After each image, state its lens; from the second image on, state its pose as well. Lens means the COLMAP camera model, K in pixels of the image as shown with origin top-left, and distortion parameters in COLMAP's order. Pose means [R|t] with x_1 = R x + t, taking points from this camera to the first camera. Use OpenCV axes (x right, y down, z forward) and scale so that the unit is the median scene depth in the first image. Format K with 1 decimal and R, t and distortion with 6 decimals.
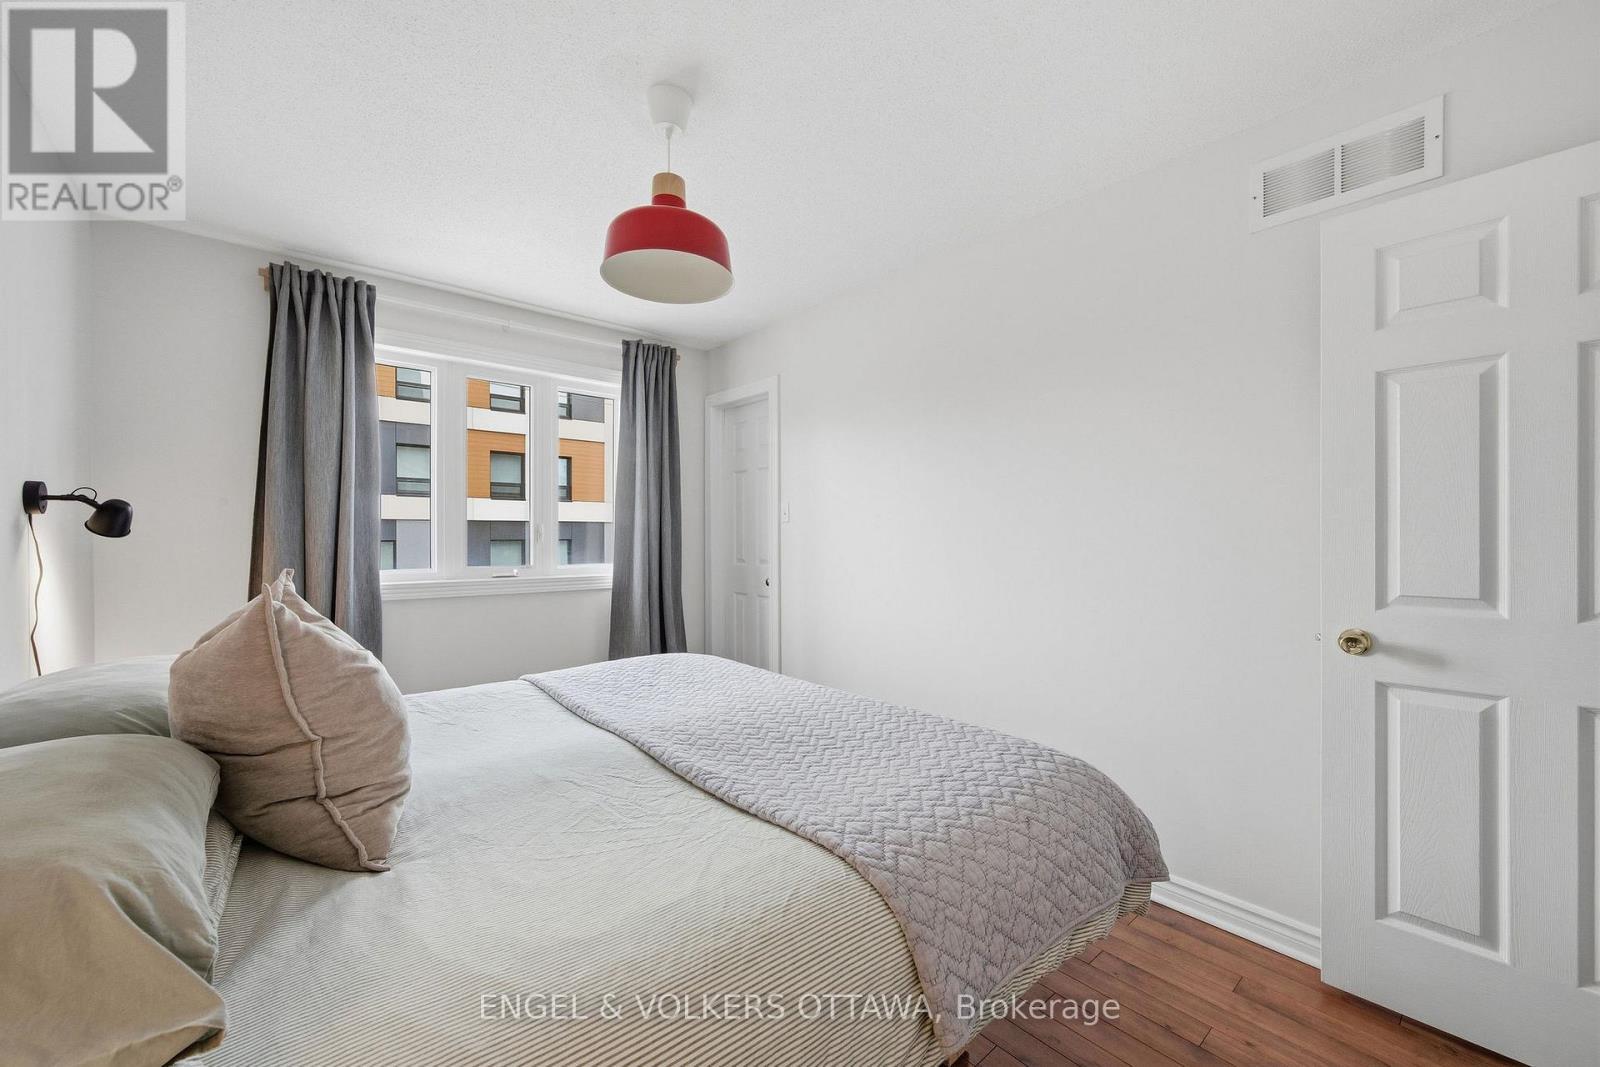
lens RADIAL K [[629.2, 0, 804.5], [0, 629.2, 536.7], [0, 0, 1]] dist [0.001071, 0.000059]
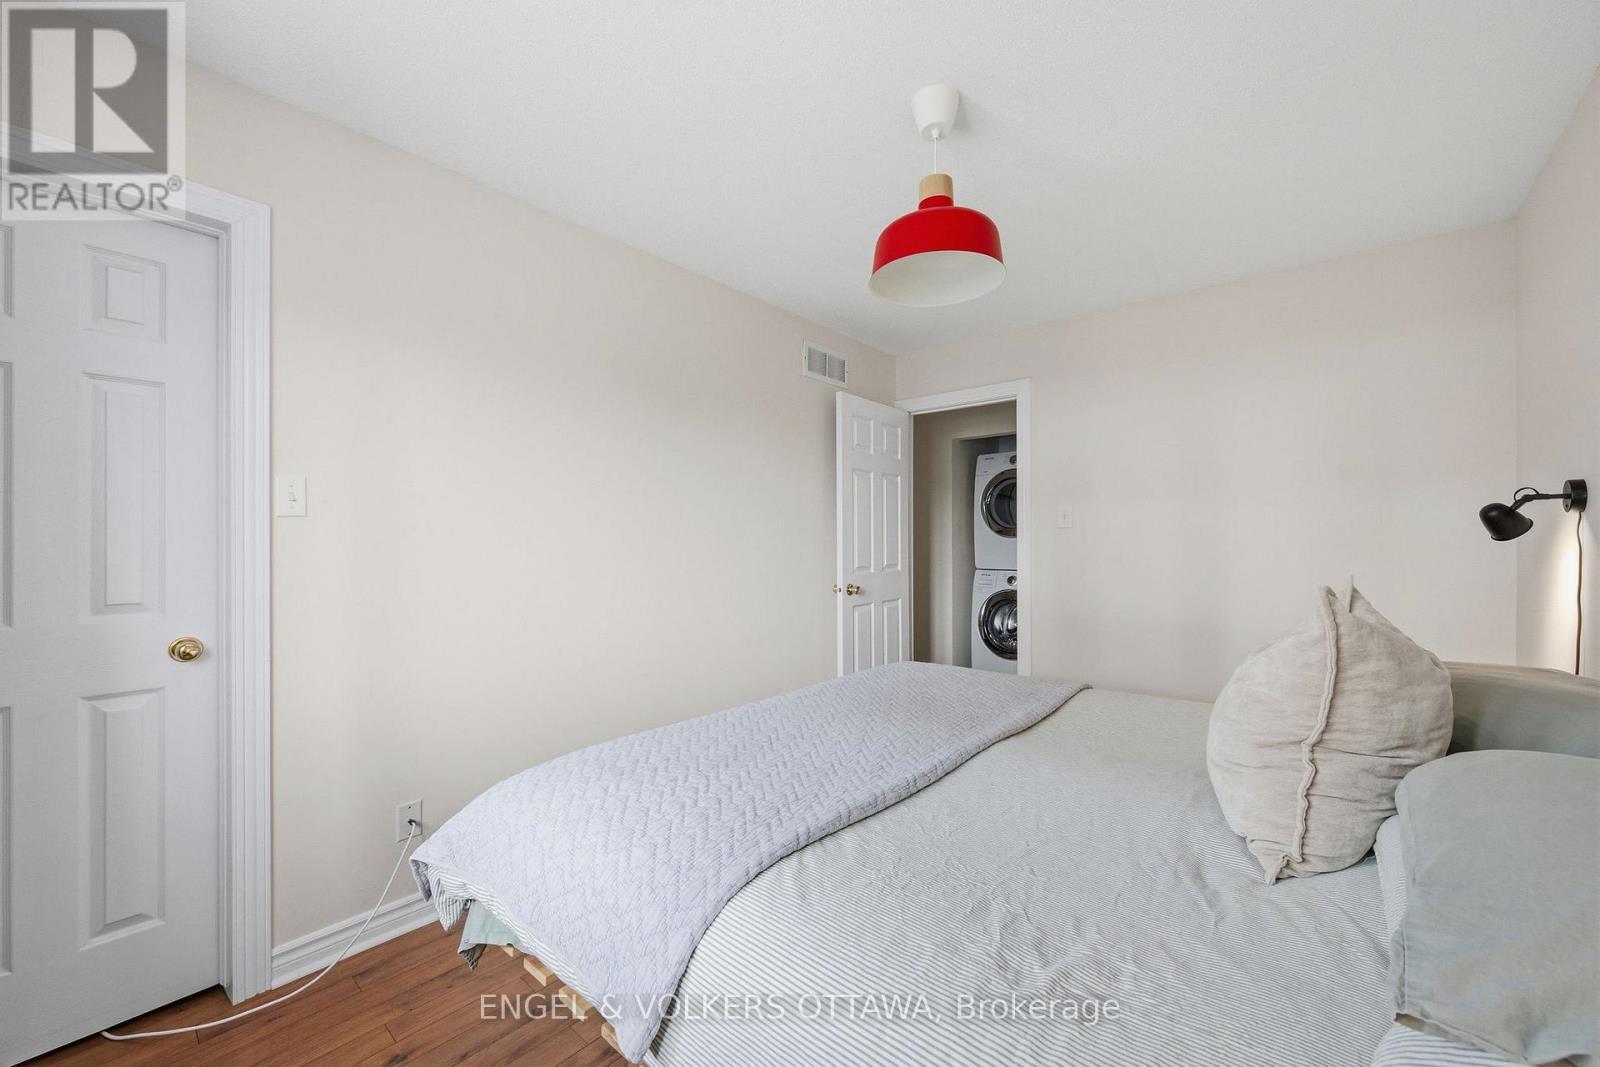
lens RADIAL K [[629.2, 0, 804.5], [0, 629.2, 536.7], [0, 0, 1]] dist [0.001071, 0.000059]
pose [[-0.144236, 0.008560, 0.989506, -0.741568], [0.008334, 0.999938, -0.007436, -0.002035], [-0.989508, 0.007174, -0.144299, 0.862663]]
